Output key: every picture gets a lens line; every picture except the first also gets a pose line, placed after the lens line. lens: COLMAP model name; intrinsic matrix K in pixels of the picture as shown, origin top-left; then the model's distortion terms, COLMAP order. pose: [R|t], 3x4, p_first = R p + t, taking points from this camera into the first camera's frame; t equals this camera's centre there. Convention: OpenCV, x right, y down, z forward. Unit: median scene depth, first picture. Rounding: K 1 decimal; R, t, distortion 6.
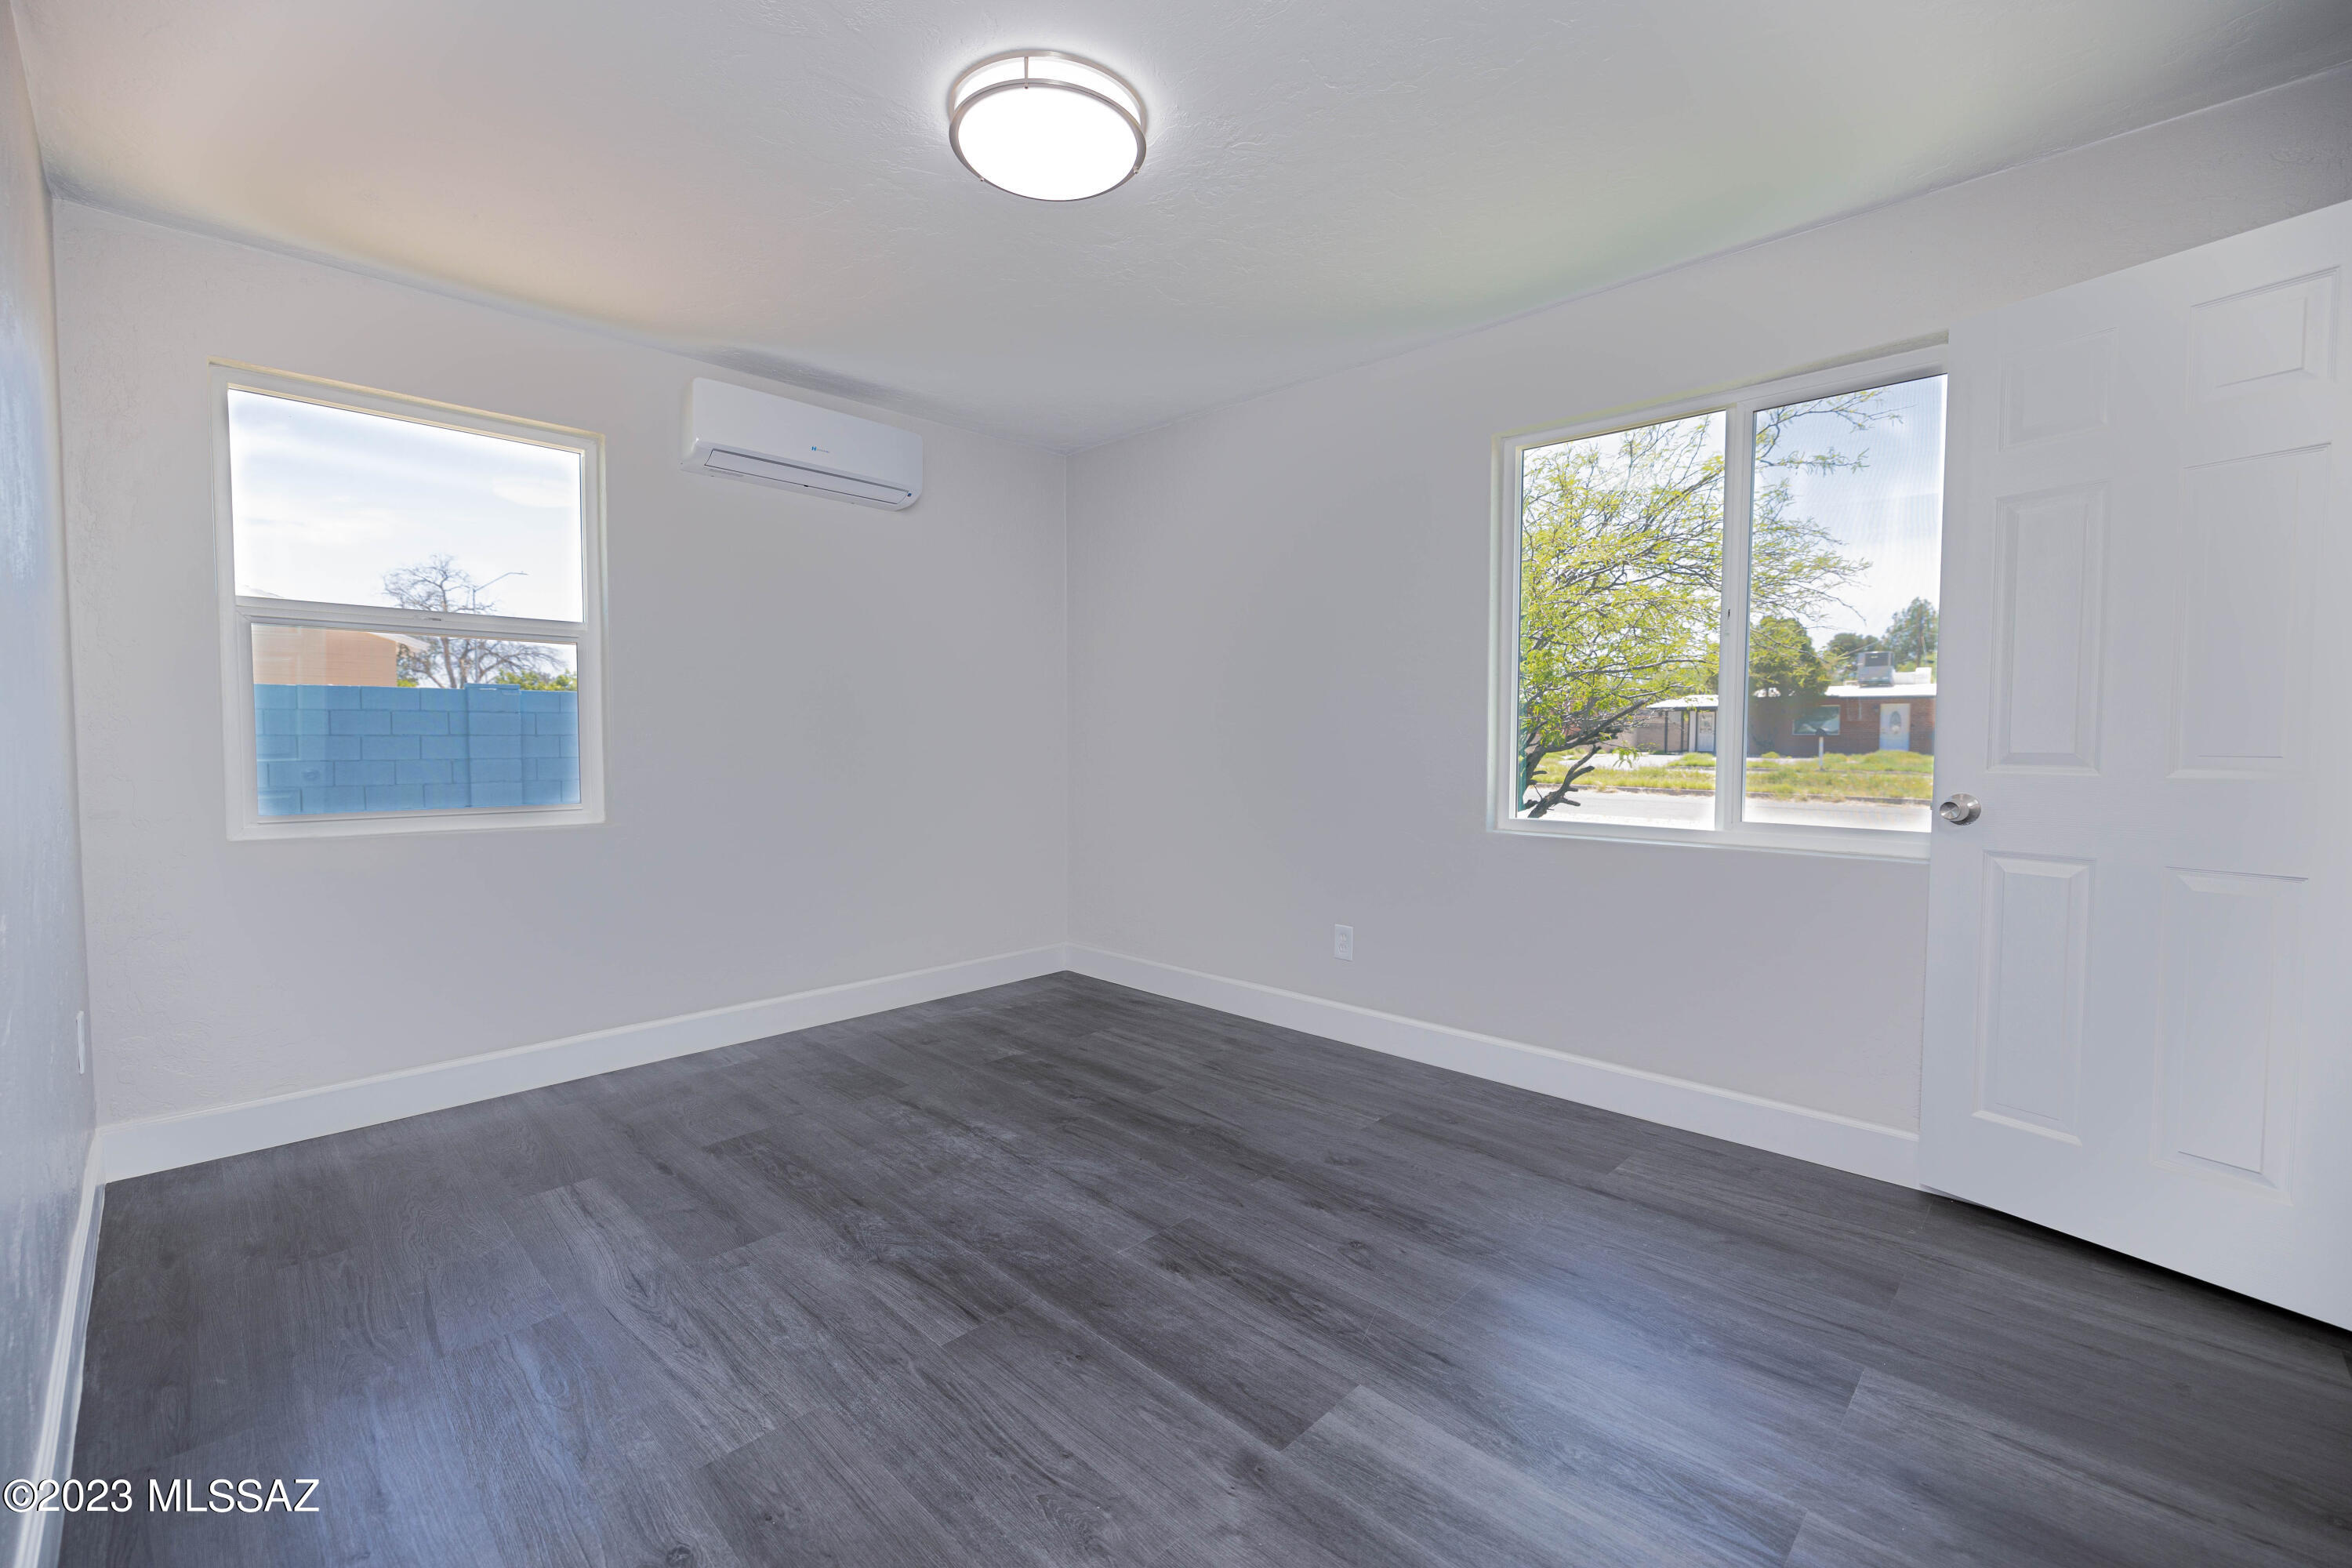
lens RADIAL K [[1011.6, 0, 1177.5], [0, 1011.6, 781.5], [0, 0, 1]] dist [0.000069, -0.000256]
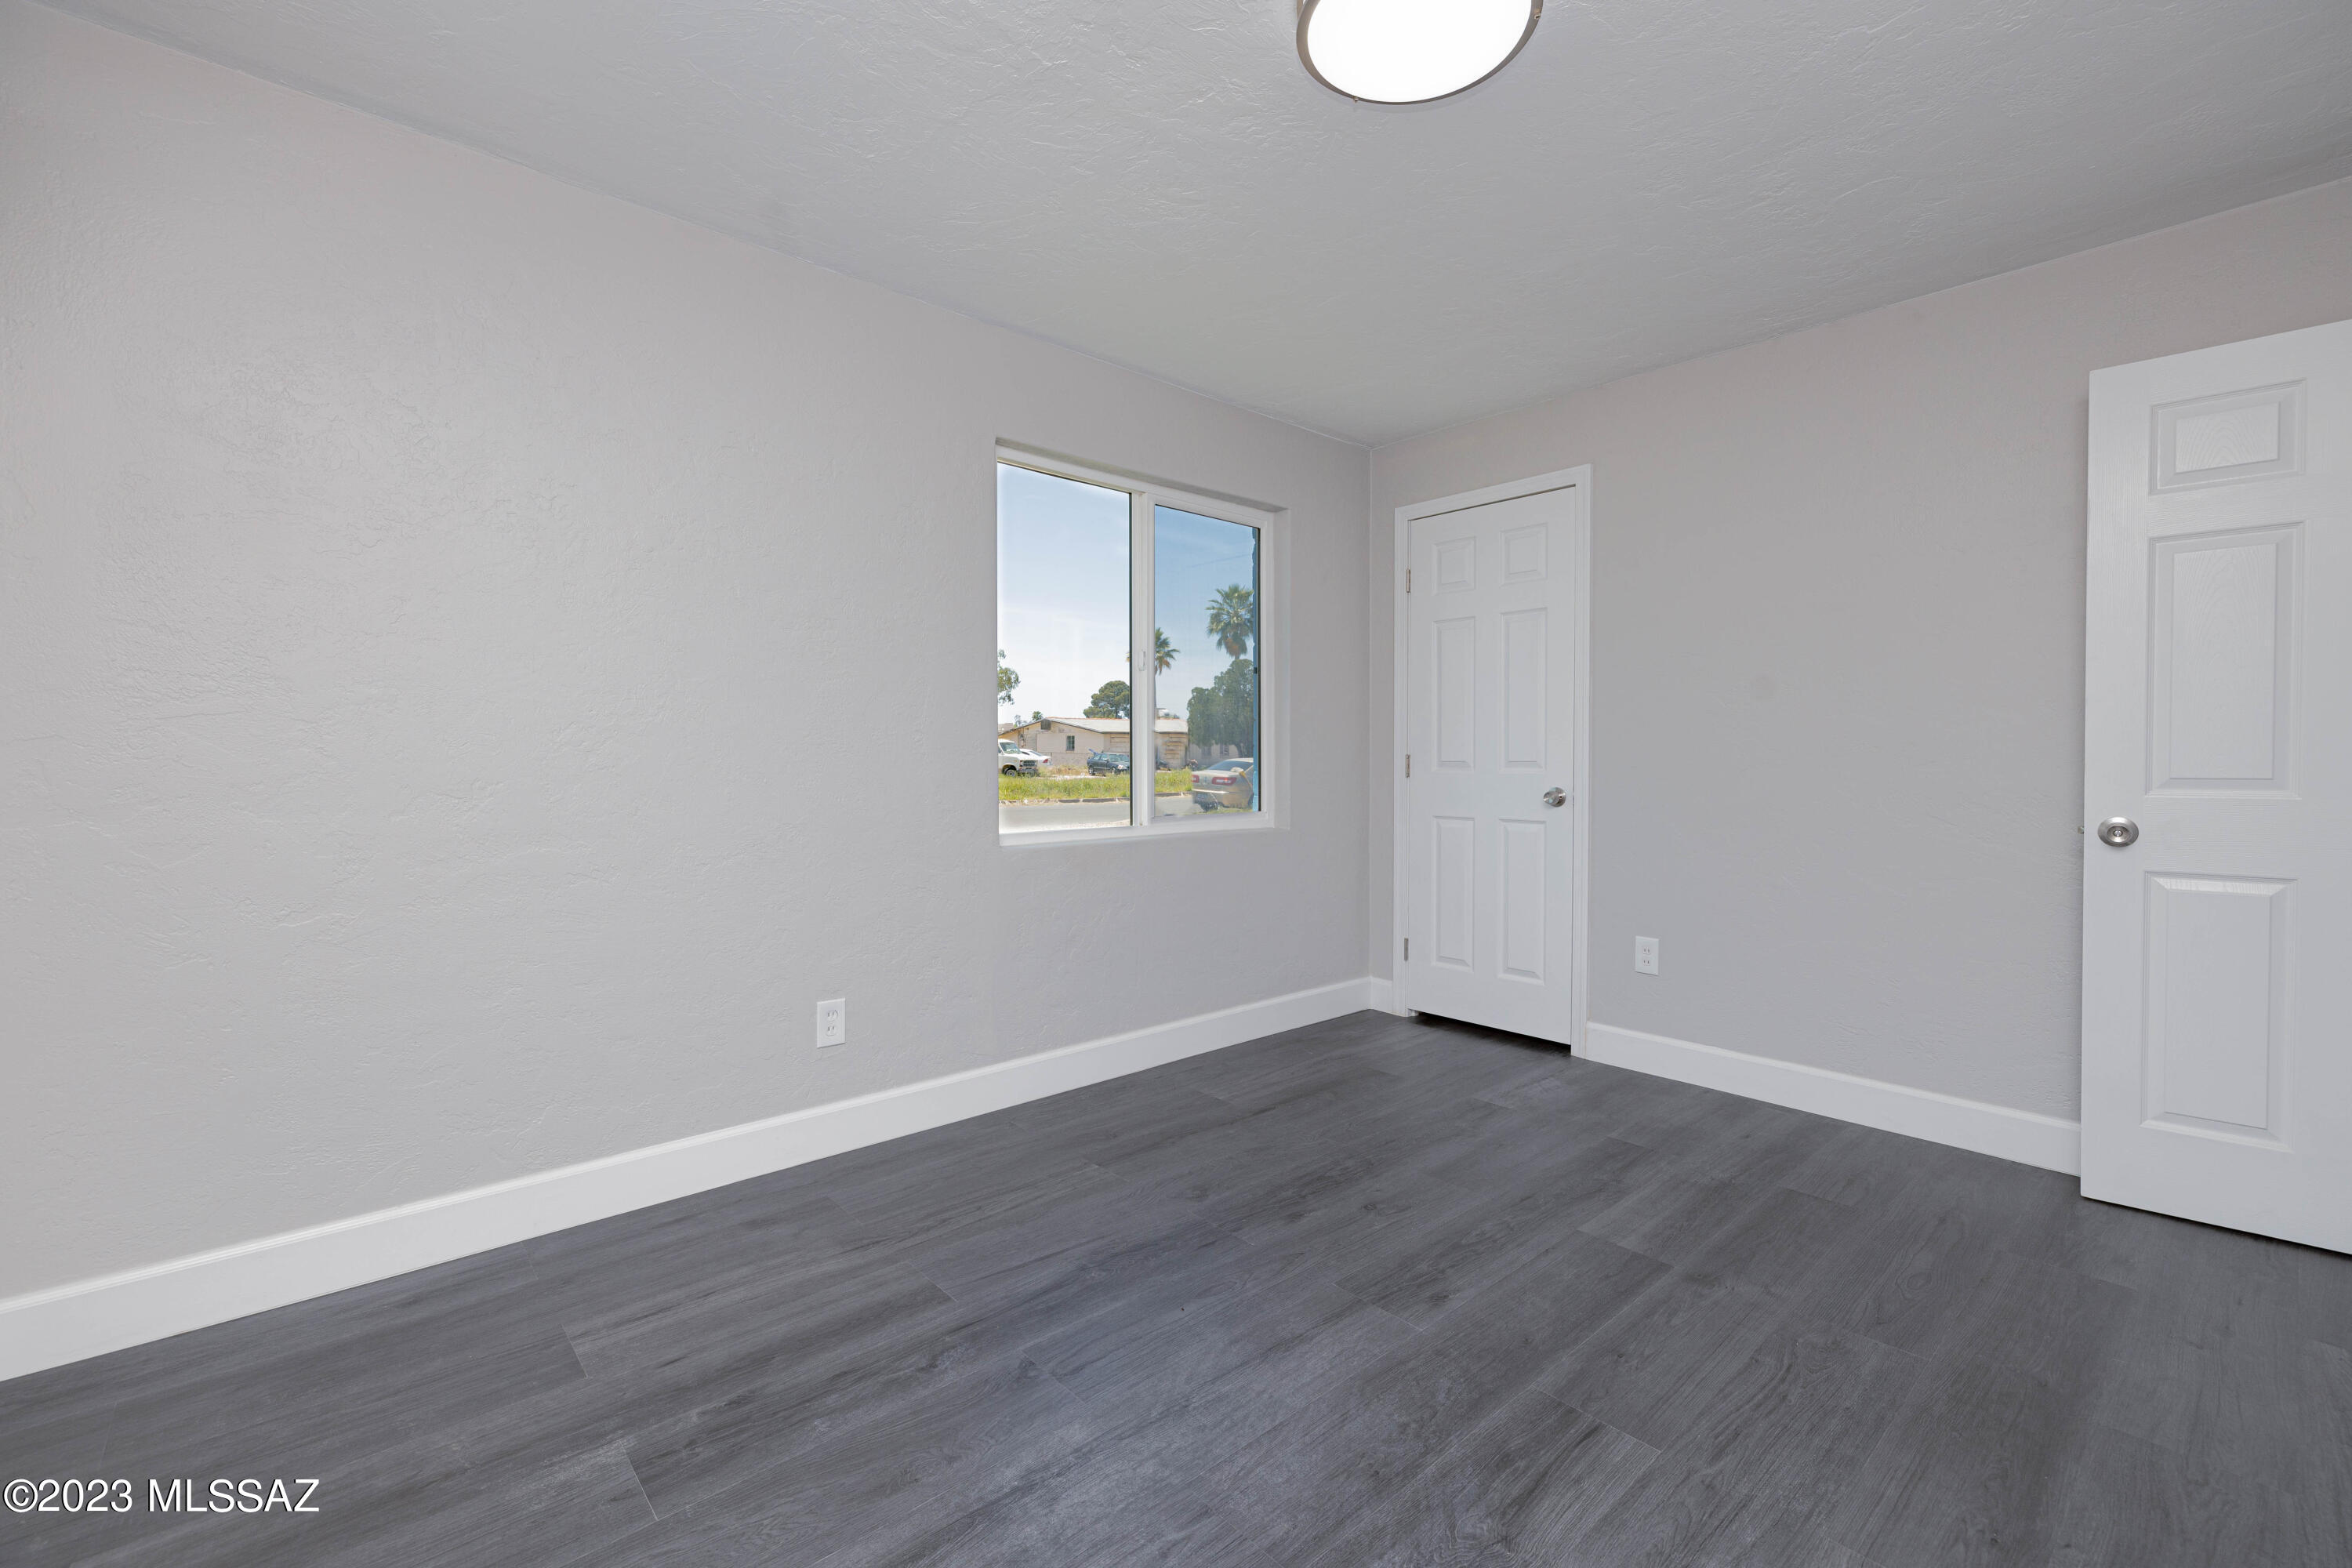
lens RADIAL K [[1011.6, 0, 1177.3], [0, 1011.6, 773.9], [0, 0, 1]] dist [0.000069, -0.000256]
pose [[0.050130, -0.019682, 0.998549, -0.813433], [0.042631, 0.998937, 0.017549, -0.041580], [-0.997832, 0.041689, 0.050916, 0.984743]]
